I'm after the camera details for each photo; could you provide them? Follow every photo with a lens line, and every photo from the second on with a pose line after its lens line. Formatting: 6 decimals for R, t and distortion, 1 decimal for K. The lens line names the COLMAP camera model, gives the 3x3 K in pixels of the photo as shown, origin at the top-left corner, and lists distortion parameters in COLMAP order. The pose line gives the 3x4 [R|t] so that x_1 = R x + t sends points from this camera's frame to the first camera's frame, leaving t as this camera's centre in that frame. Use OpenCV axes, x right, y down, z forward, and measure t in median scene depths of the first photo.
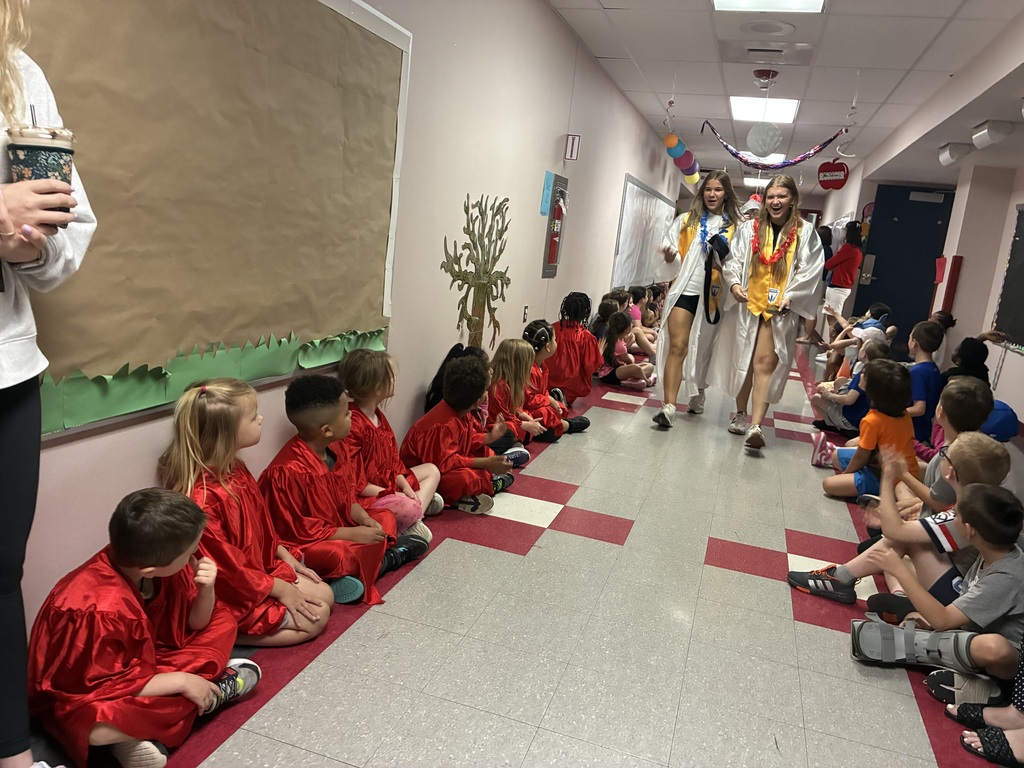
lens RADIAL K [[782.0, 0, 511.8], [0, 782.0, 370.2], [0, 0, 1]] dist [0.072332, -0.080065]
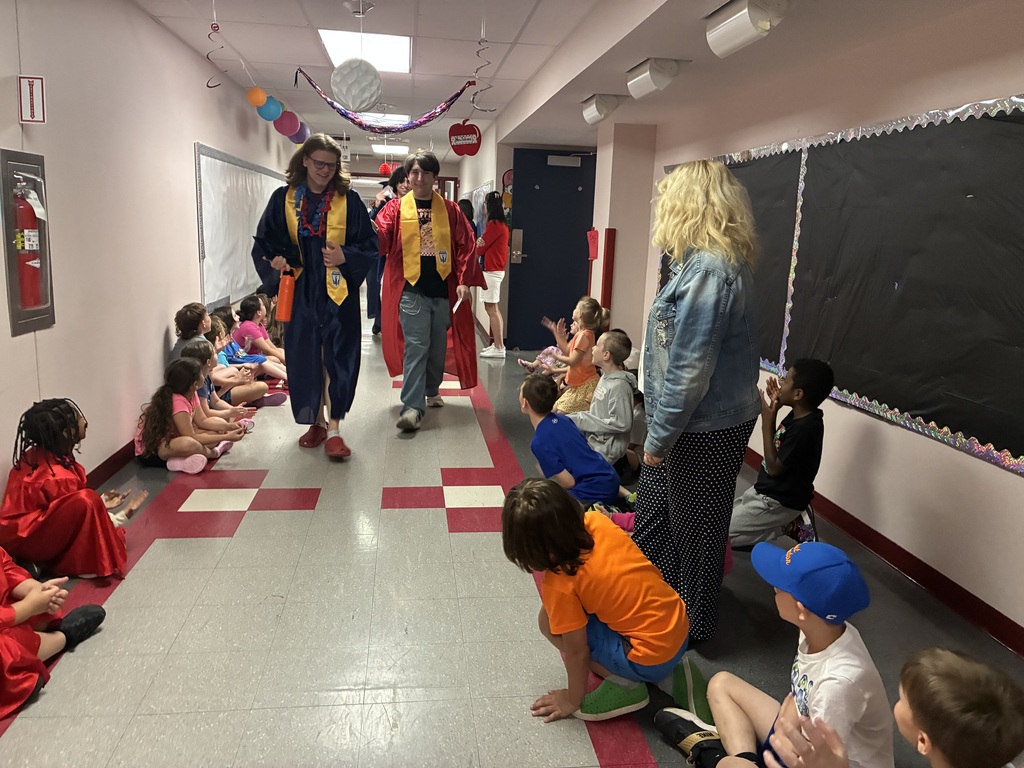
lens RADIAL K [[782.0, 0, 511.8], [0, 782.0, 370.2], [0, 0, 1]] dist [0.072332, -0.080065]
pose [[0.905704, -0.149797, 0.396562, 0.130667], [0.134446, 0.988693, 0.066409, -0.083912], [-0.402026, -0.006830, 0.915603, 0.340757]]
